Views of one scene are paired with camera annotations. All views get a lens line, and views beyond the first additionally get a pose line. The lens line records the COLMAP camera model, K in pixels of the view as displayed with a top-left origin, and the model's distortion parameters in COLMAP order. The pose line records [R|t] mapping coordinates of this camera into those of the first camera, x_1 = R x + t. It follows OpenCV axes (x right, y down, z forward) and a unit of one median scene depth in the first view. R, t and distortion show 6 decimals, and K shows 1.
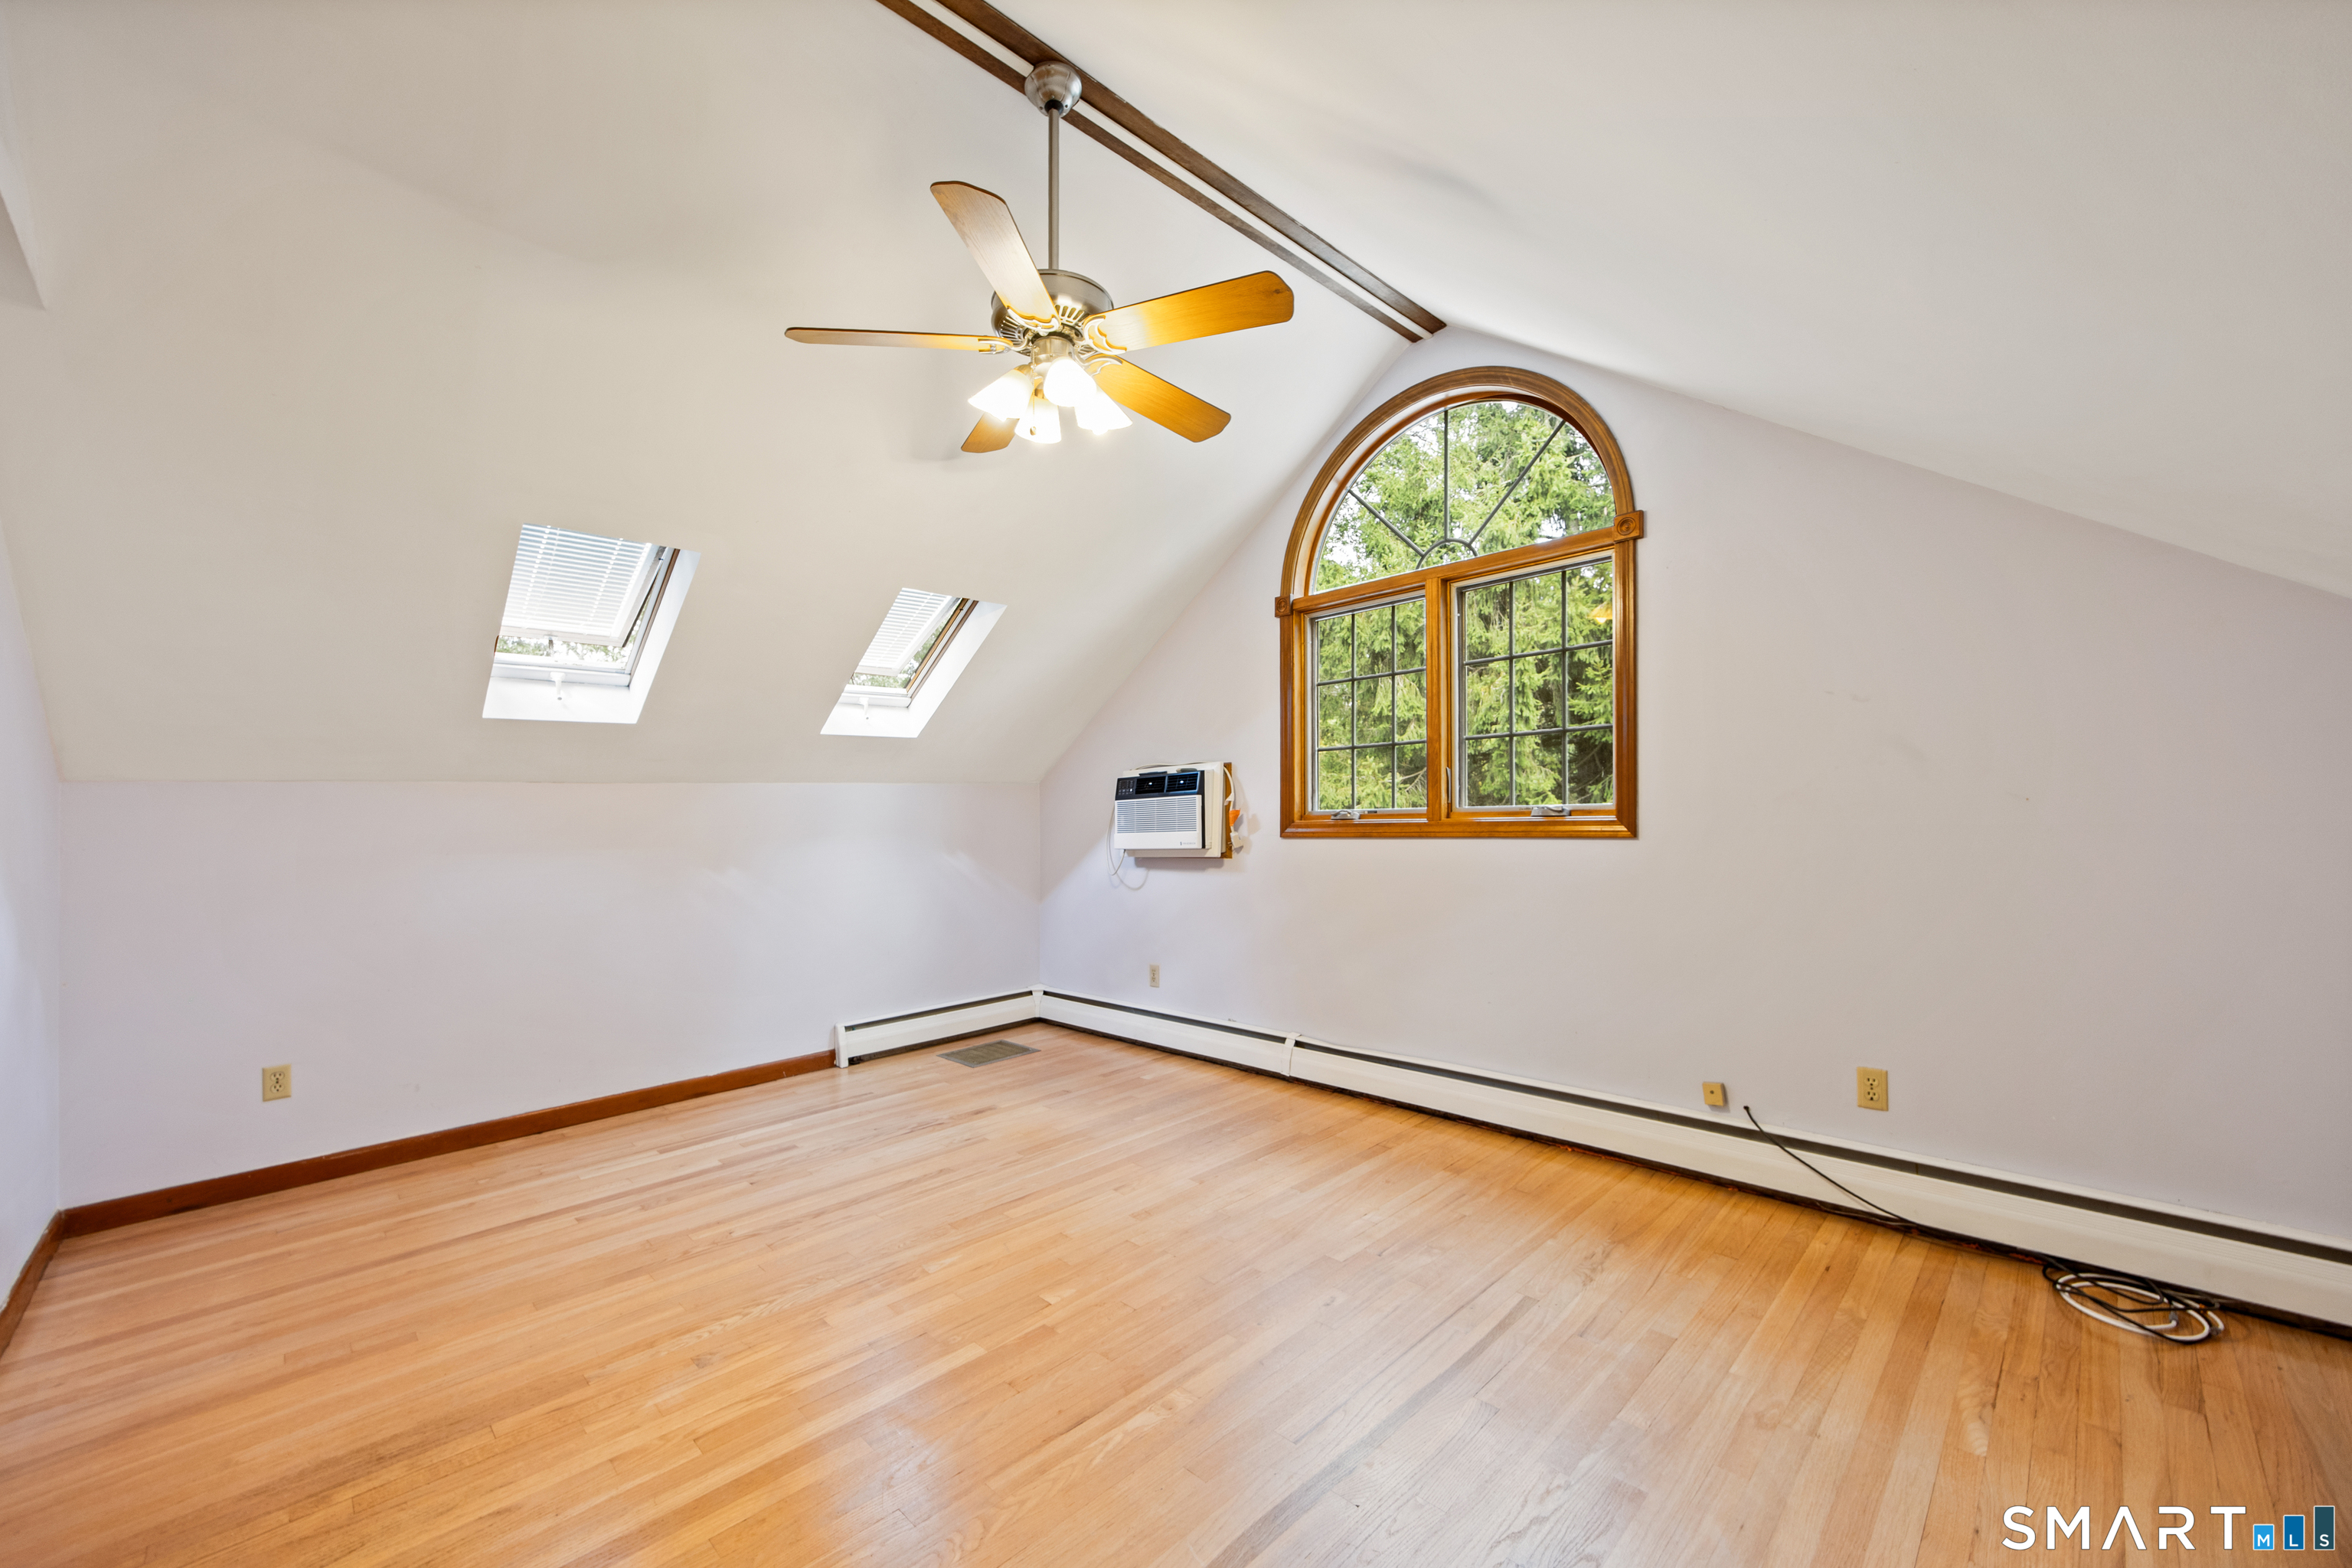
lens RADIAL K [[931.5, 0, 1168.7], [0, 931.5, 808.6], [0, 0, 1]] dist [0.006566, 0.000023]
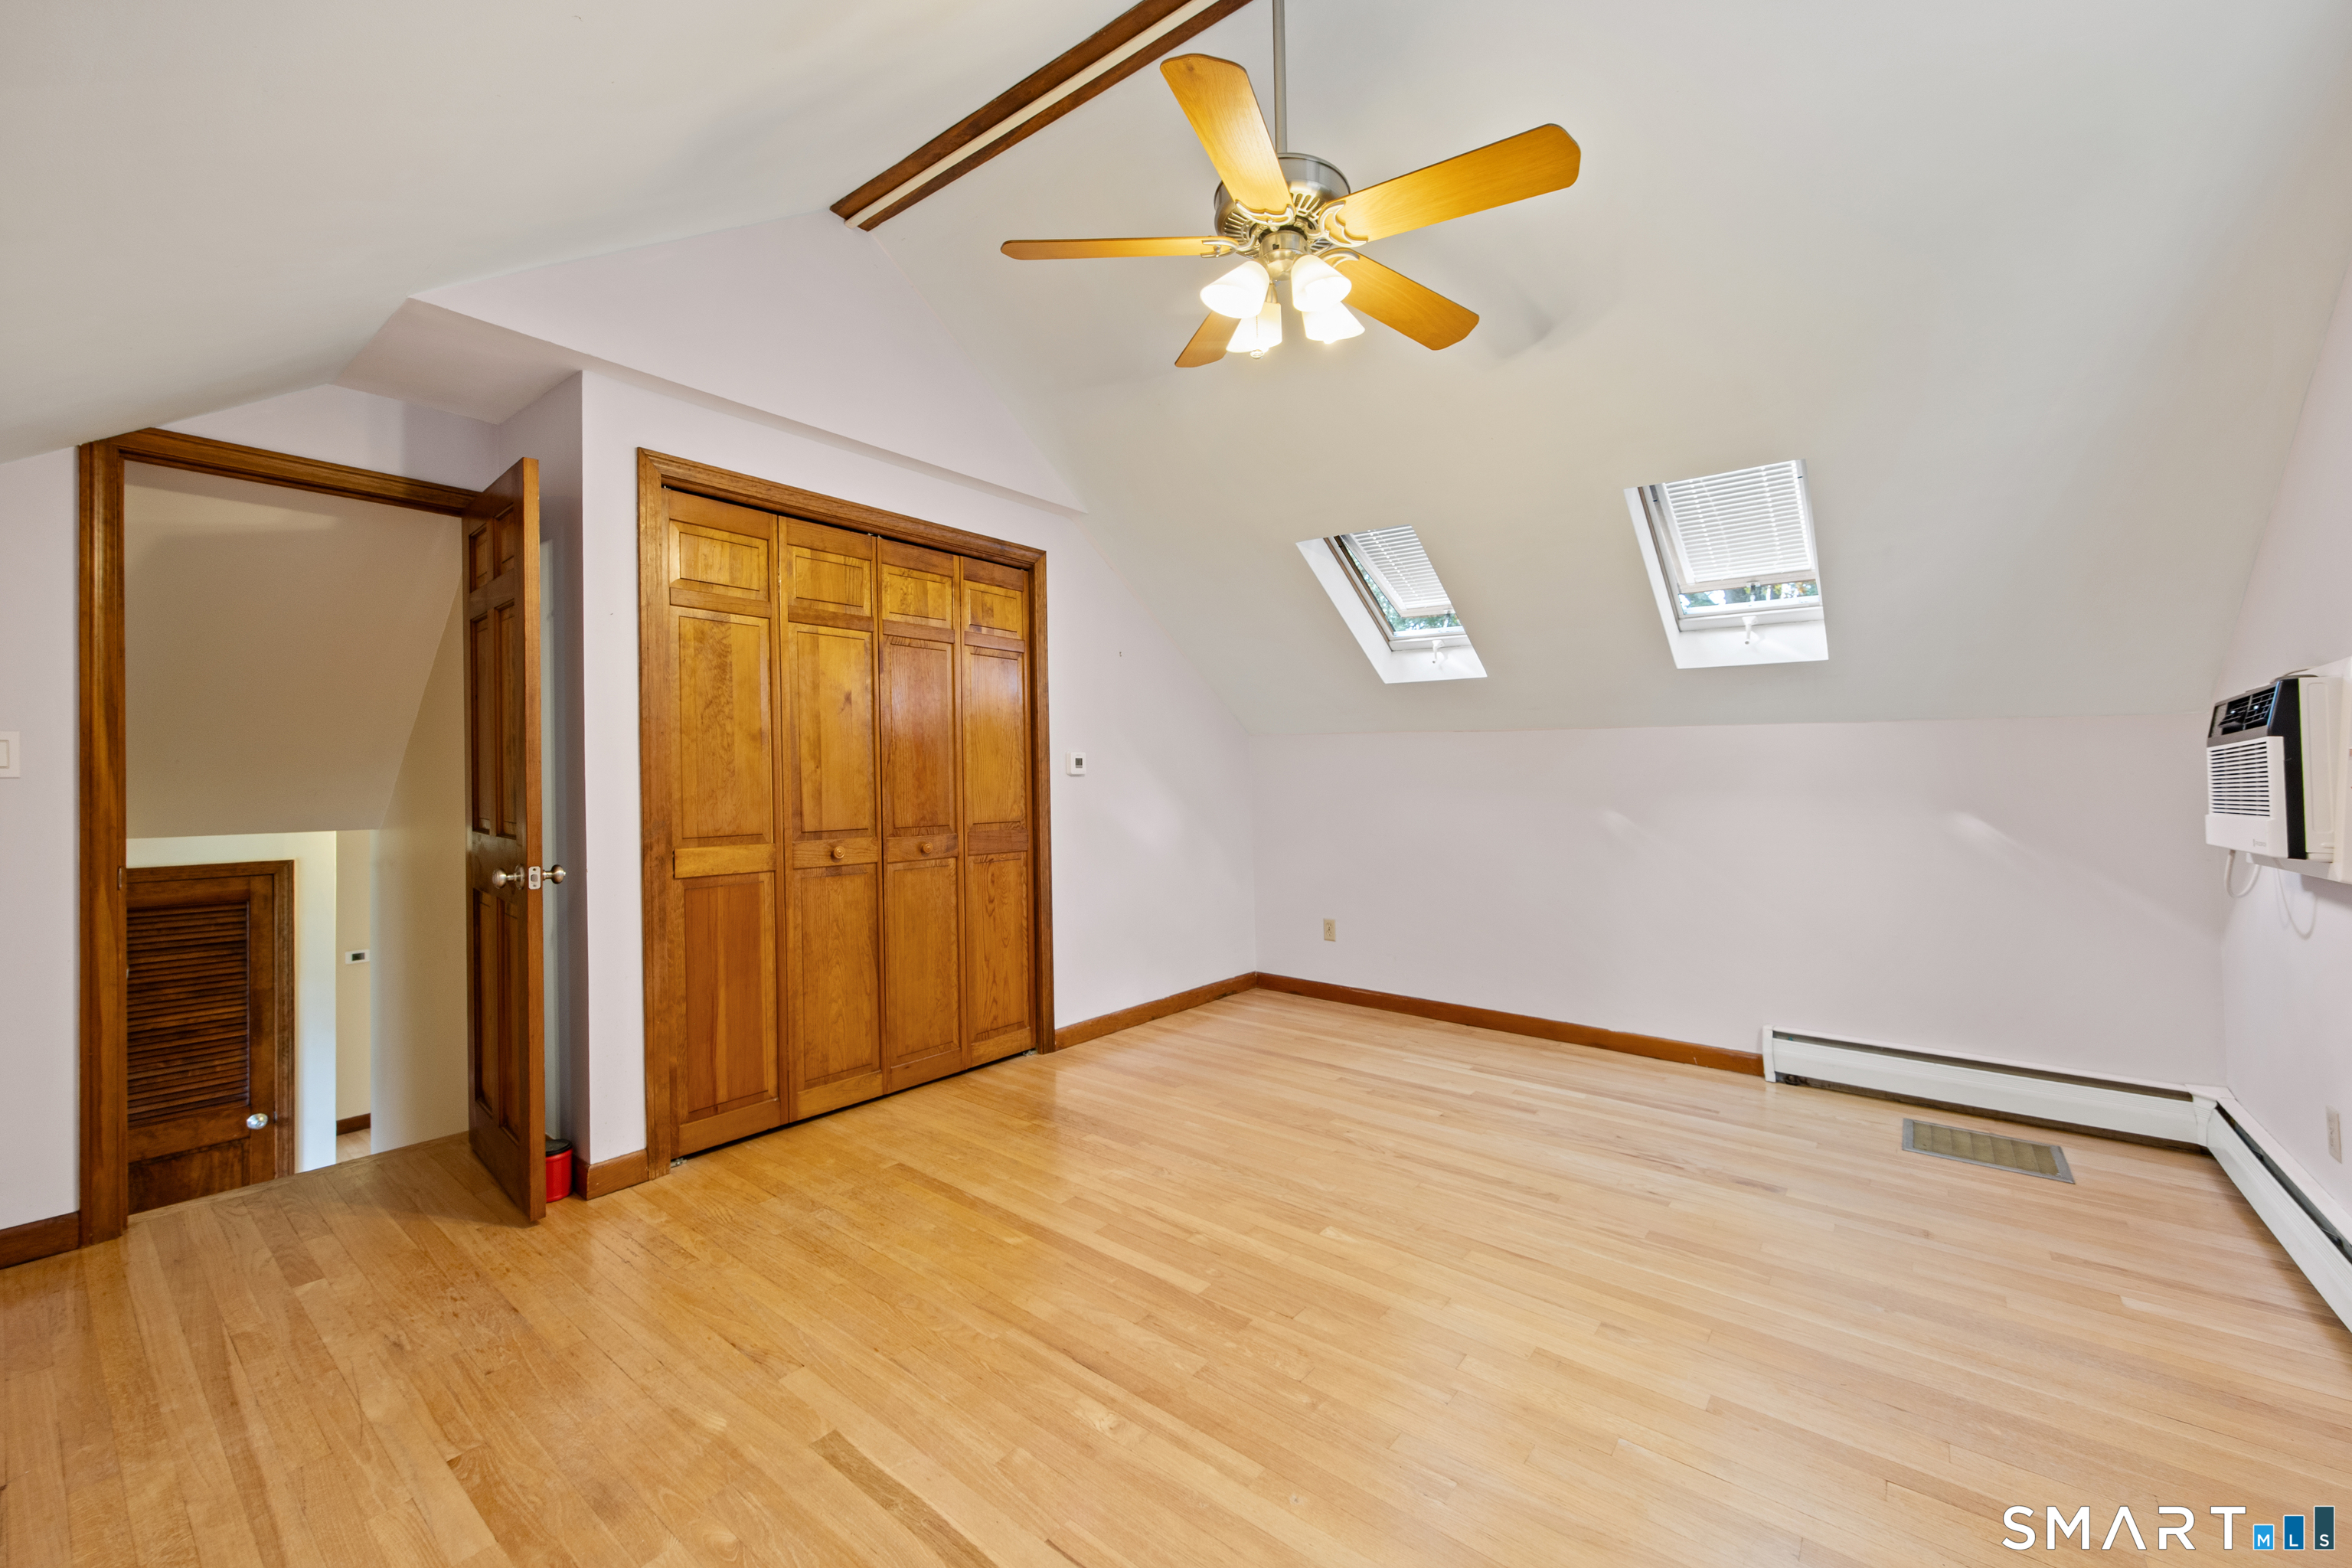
lens RADIAL K [[931.5, 0, 1180.4], [0, 931.5, 734.7], [0, 0, 1]] dist [0.006566, 0.000023]
pose [[0.129660, -0.009410, -0.991514, 0.449241], [-0.005627, 0.999932, -0.010226, -0.009107], [0.991543, 0.006905, 0.129598, 0.465647]]
